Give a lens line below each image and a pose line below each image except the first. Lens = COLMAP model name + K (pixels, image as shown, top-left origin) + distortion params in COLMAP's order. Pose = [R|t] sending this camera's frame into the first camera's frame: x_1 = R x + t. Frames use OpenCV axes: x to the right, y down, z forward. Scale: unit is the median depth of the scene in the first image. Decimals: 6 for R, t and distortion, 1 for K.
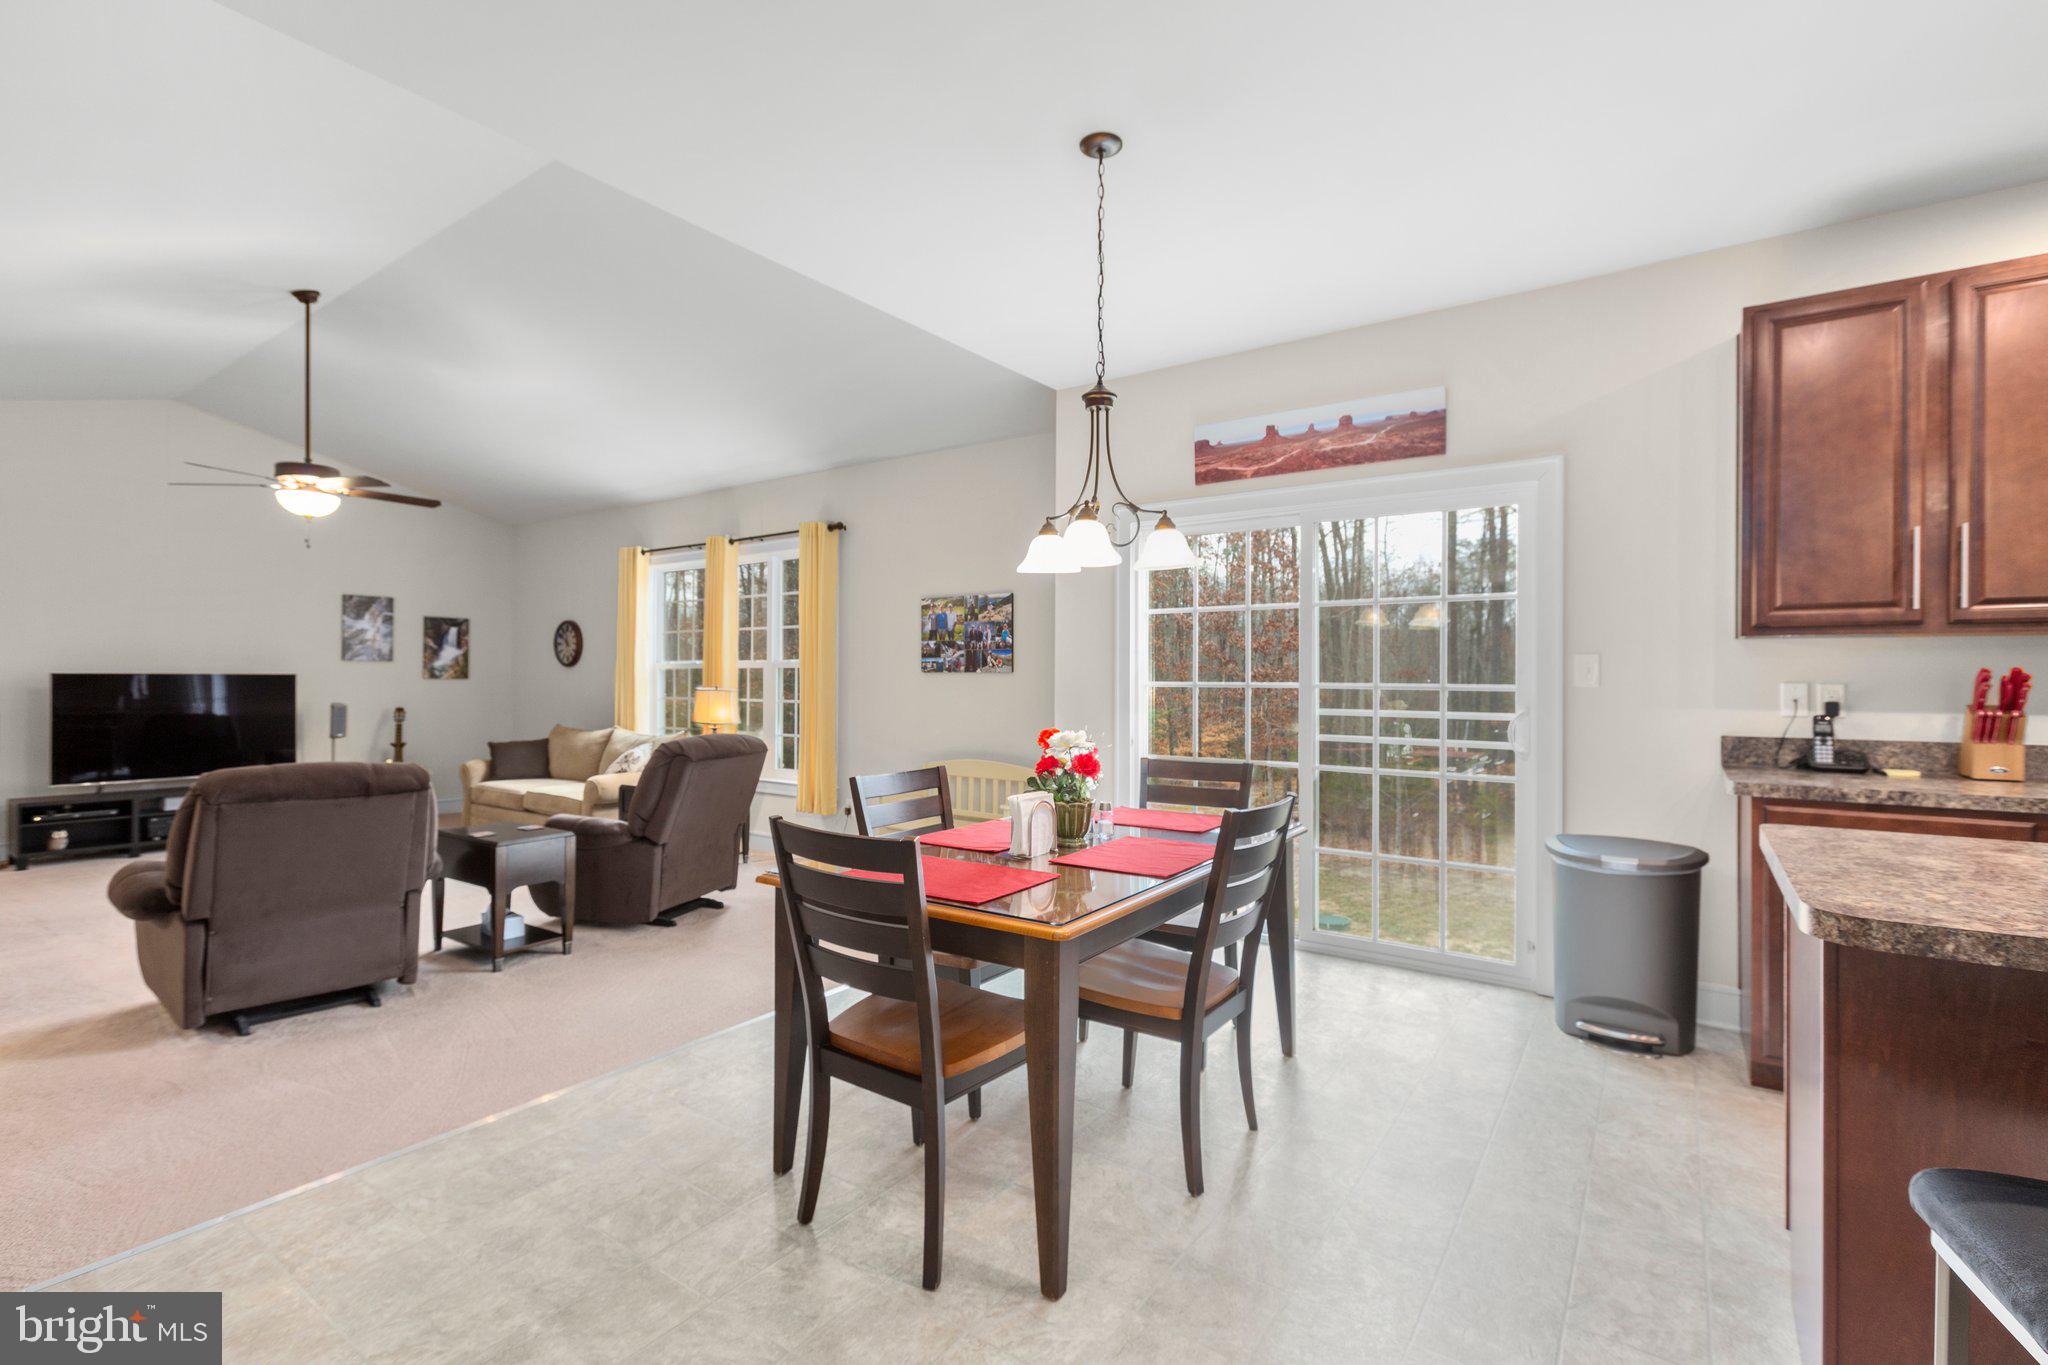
lens RADIAL K [[910.8, 0, 1028.3], [0, 910.8, 674.0], [0, 0, 1]] dist [-0.001401, 0.000167]
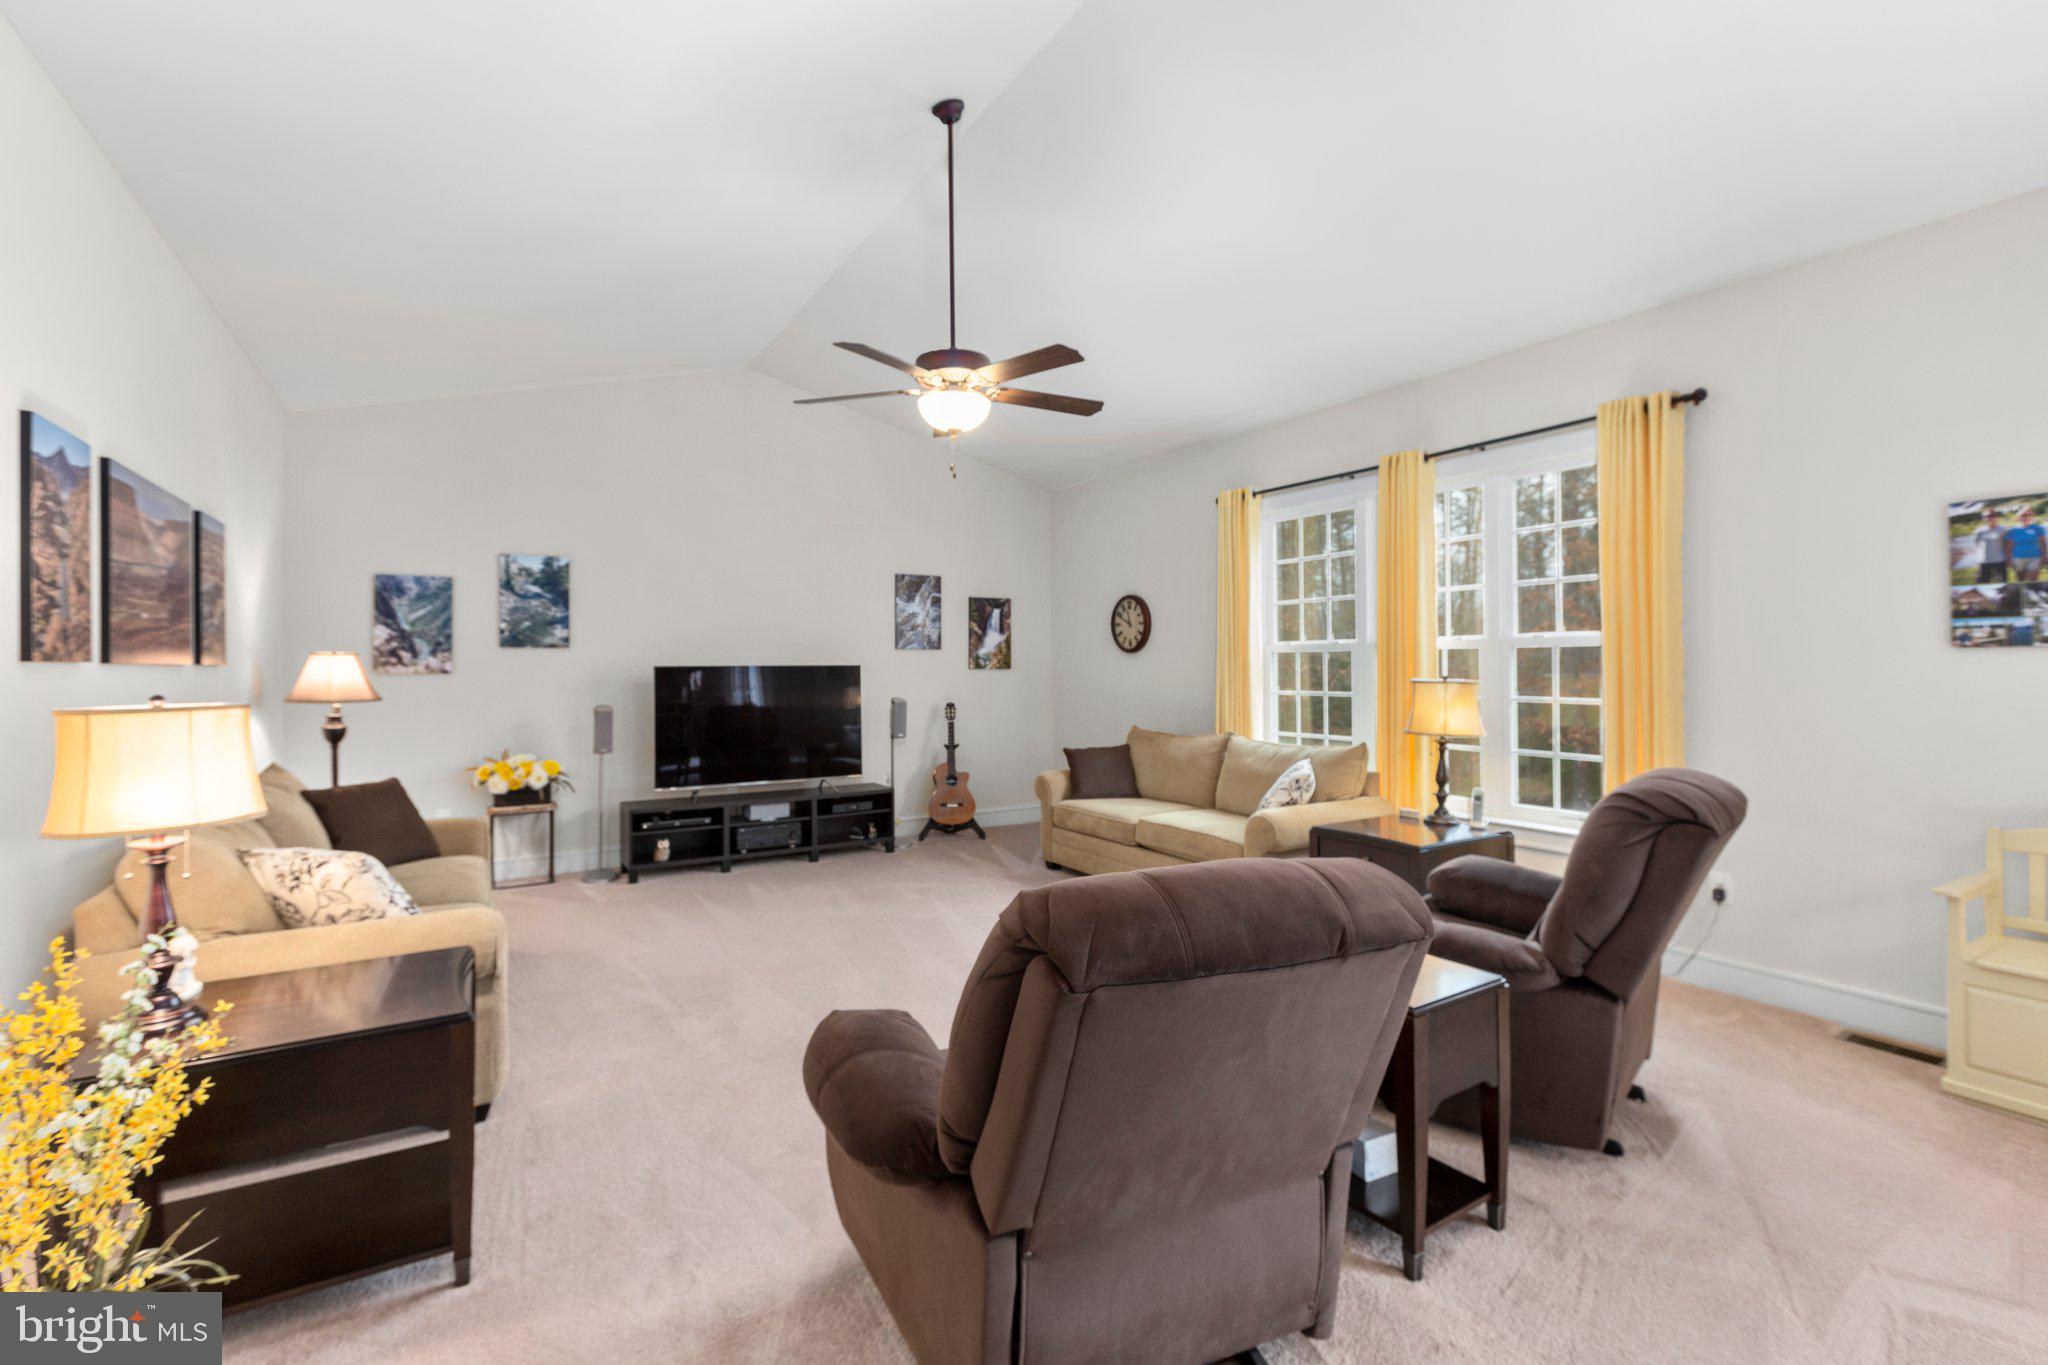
lens RADIAL K [[910.8, 0, 1018.1], [0, 910.8, 657.1], [0, 0, 1]] dist [-0.001401, 0.000167]
pose [[0.915768, -0.013128, -0.401493, -0.418612], [0.010596, 0.999908, -0.008525, 0.002317], [0.401567, 0.003552, 0.915823, 0.347154]]
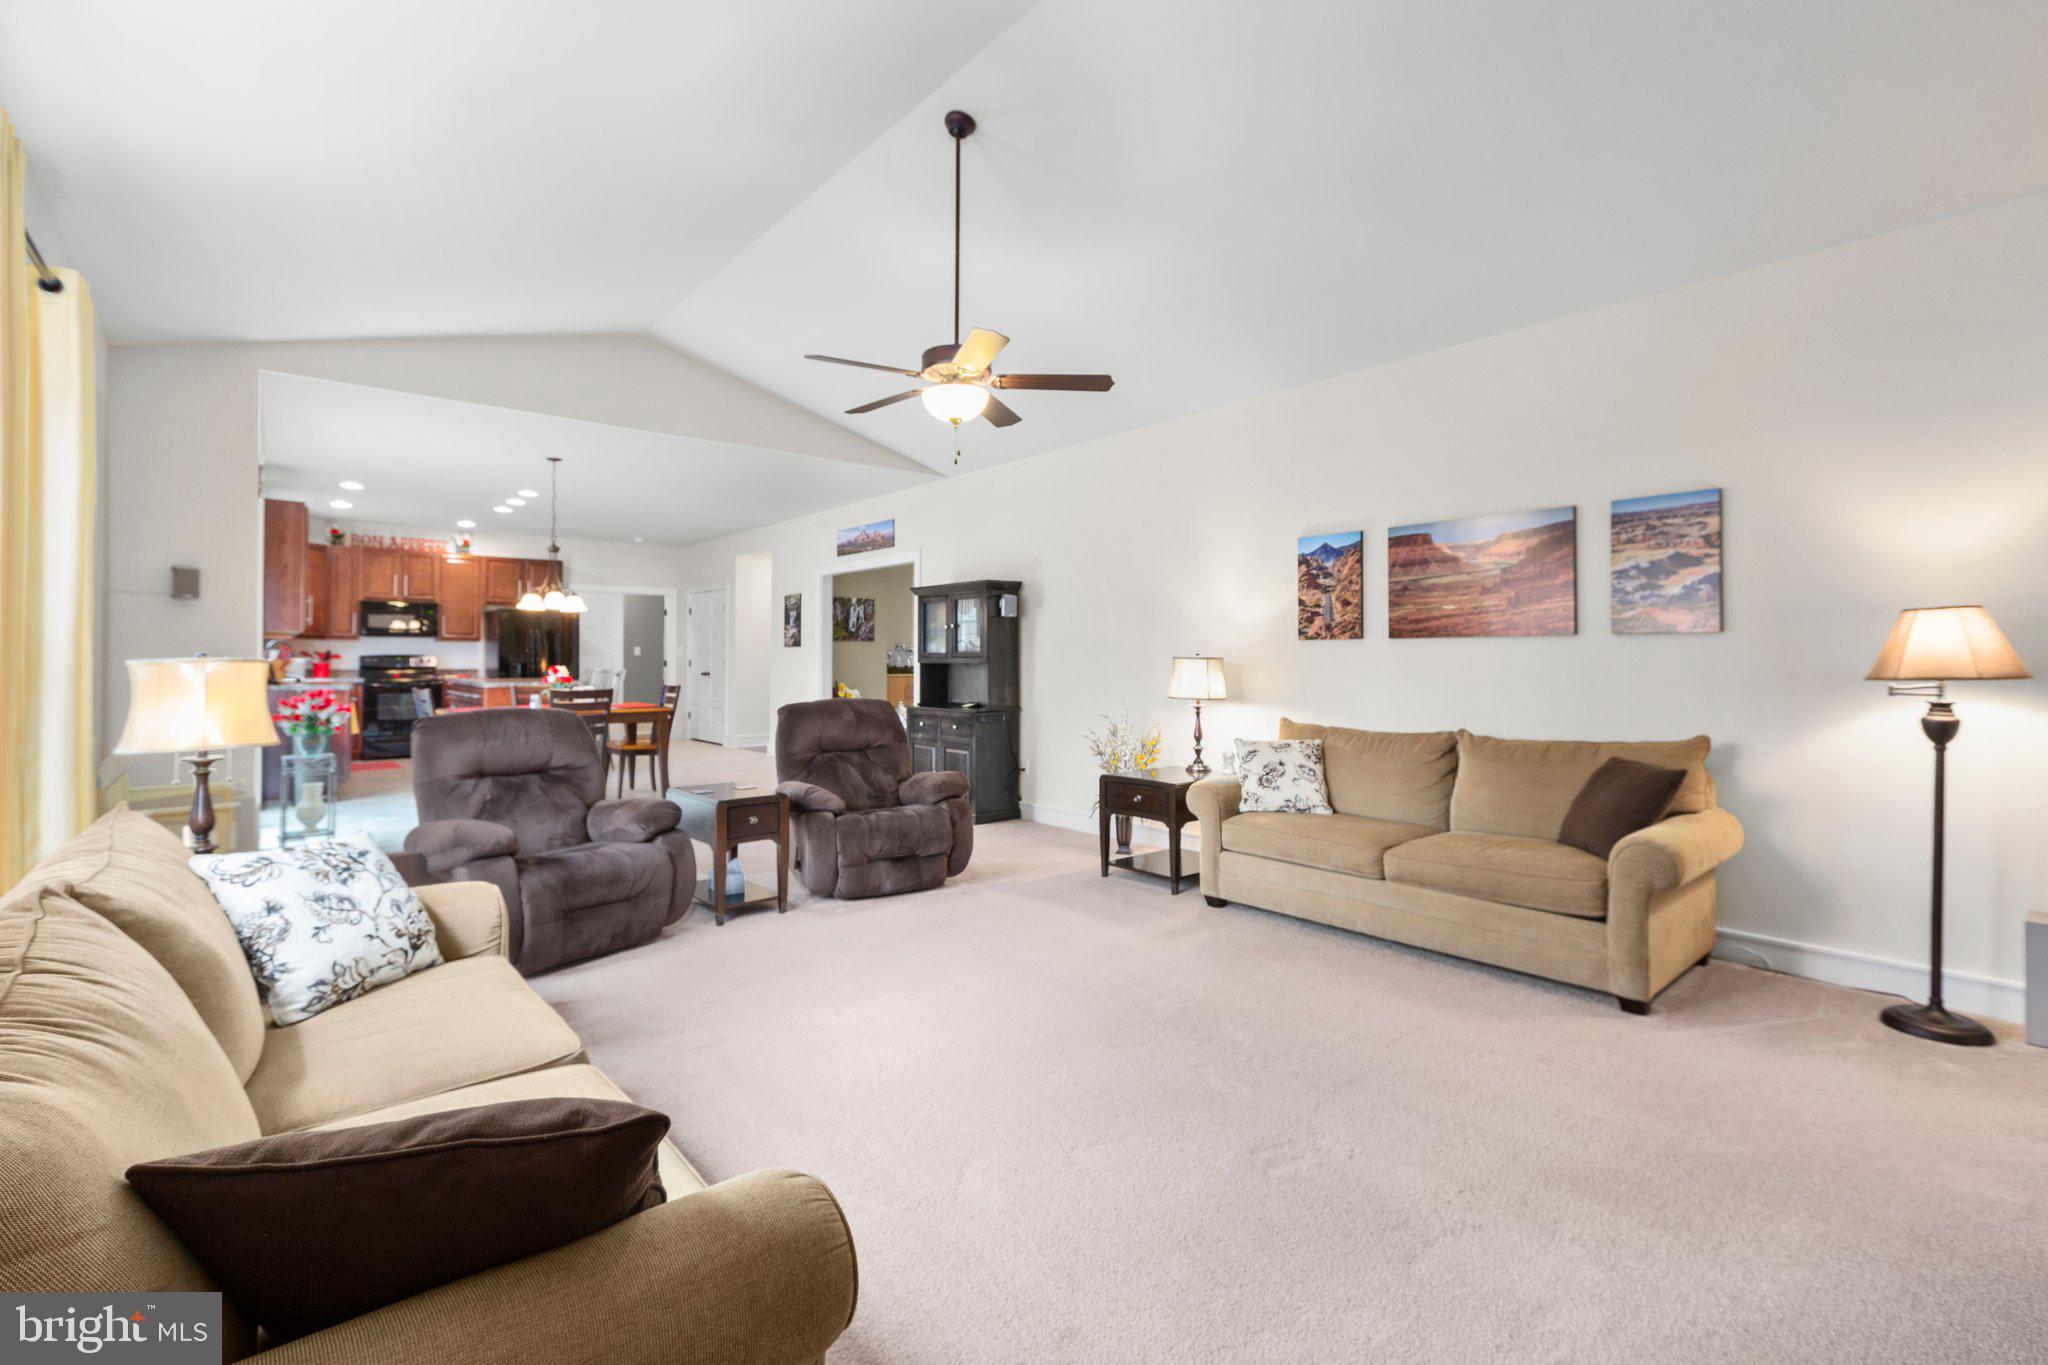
lens RADIAL K [[910.8, 0, 1001.1], [0, 910.8, 647.1], [0, 0, 1]] dist [-0.001401, 0.000167]
pose [[-0.963729, 0.002038, 0.266877, -0.900729], [-0.001741, 0.999902, -0.013924, 0.017195], [-0.266879, -0.013884, -0.963630, 1.500194]]
